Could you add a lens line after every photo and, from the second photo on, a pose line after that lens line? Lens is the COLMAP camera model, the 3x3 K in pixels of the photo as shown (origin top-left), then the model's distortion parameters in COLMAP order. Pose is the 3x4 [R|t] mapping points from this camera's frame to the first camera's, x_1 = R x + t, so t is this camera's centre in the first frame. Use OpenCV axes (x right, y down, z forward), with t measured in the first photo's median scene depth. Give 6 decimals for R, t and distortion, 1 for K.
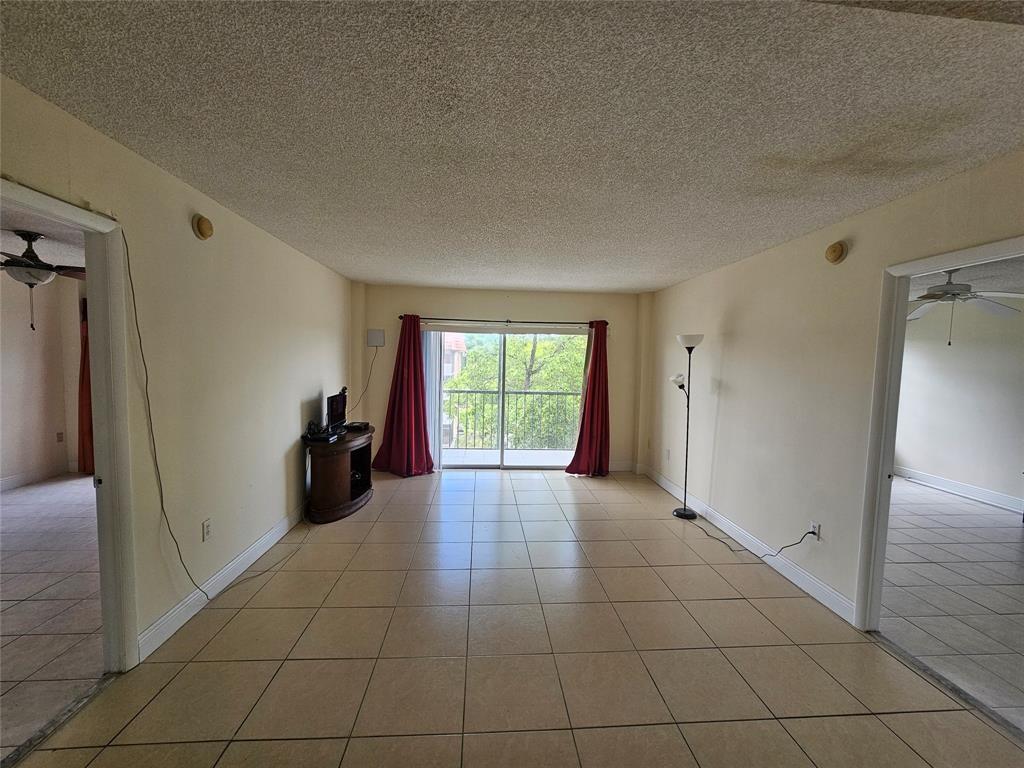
lens RADIAL K [[417.7, 0, 512.4], [0, 417.7, 386.6], [0, 0, 1]] dist [-0.008249, 0.000475]
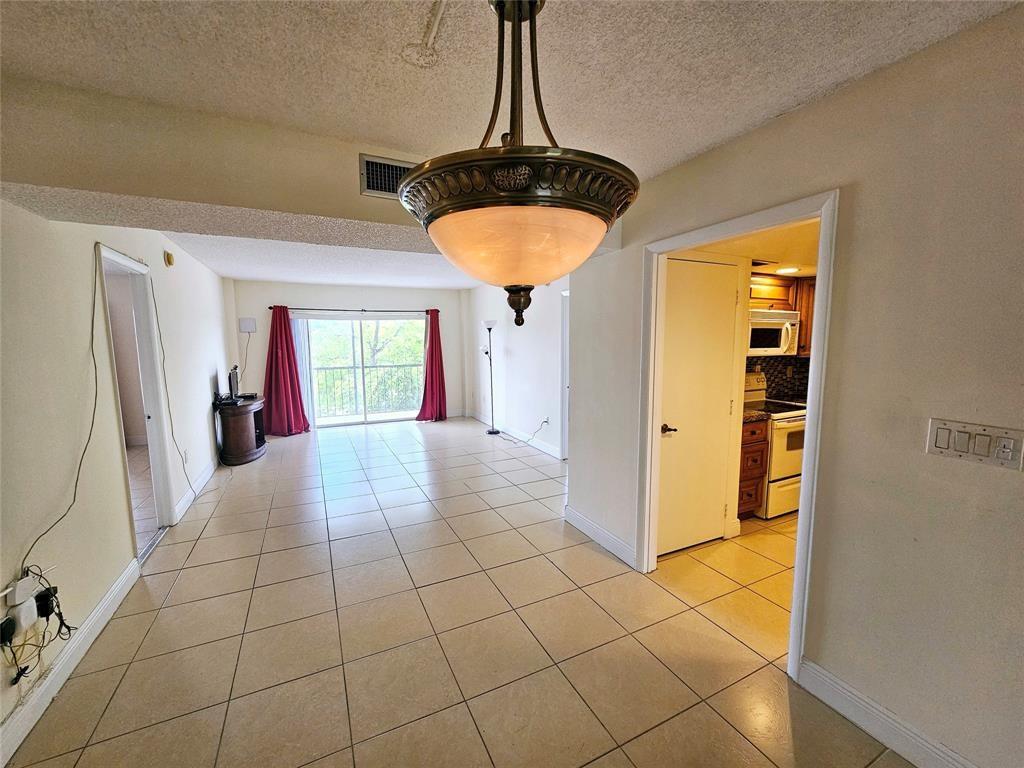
lens RADIAL K [[417.7, 0, 514.1], [0, 417.7, 386.2], [0, 0, 1]] dist [-0.008249, 0.000475]
pose [[0.927960, -0.072976, 0.365465, -0.067157], [0.053936, 0.996614, 0.062054, 0.024694], [-0.368756, -0.037872, 0.928754, -0.395551]]
